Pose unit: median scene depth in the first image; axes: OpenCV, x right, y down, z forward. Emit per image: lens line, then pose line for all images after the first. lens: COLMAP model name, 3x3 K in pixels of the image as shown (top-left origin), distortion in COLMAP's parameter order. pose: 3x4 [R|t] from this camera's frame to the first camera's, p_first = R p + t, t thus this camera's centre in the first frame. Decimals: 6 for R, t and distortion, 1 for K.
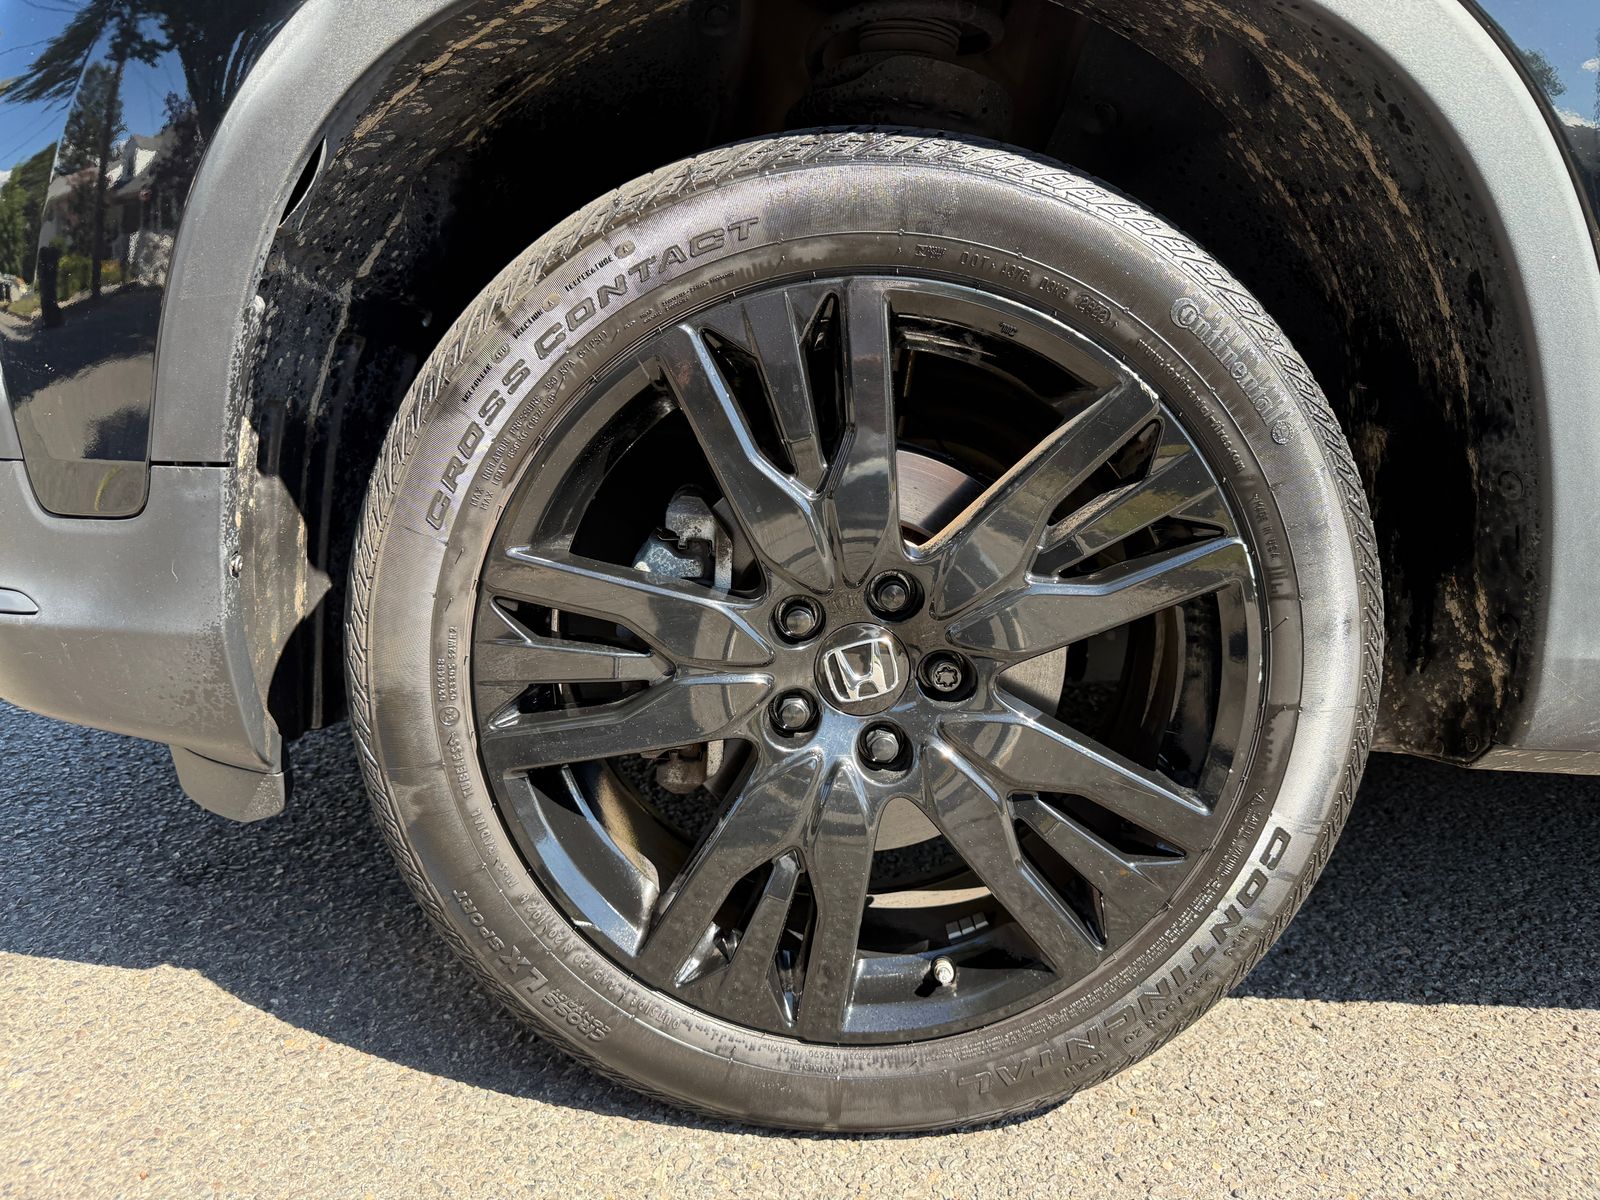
lens RADIAL K [[1127.2, 0, 800.8], [0, 1127.2, 590.9], [0, 0, 1]] dist [-0.004049, -0.015391]
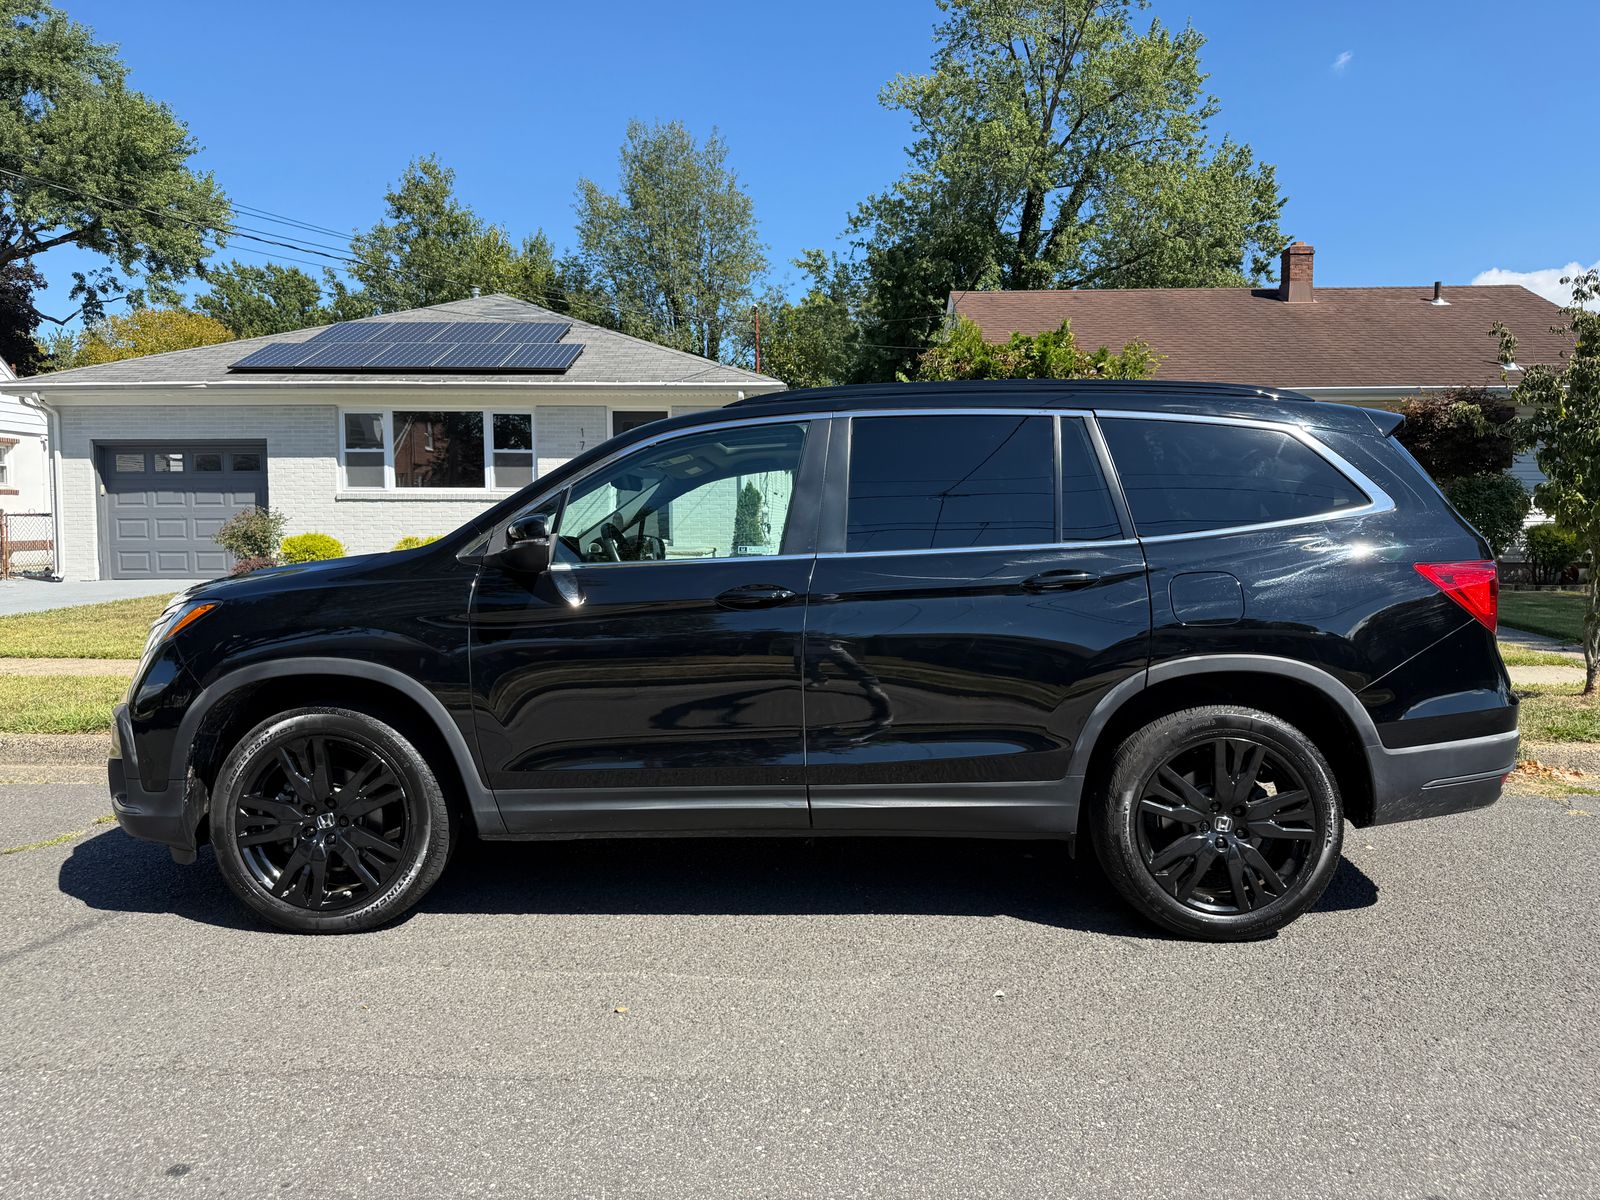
lens RADIAL K [[1127.2, 0, 795.9], [0, 1127.2, 613.5], [0, 0, 1]] dist [-0.004049, -0.015391]
pose [[0.998783, -0.037029, -0.032583, 2.073701], [0.031127, 0.985641, -0.165963, 0.059235], [0.038261, 0.164746, 0.985594, -3.406049]]
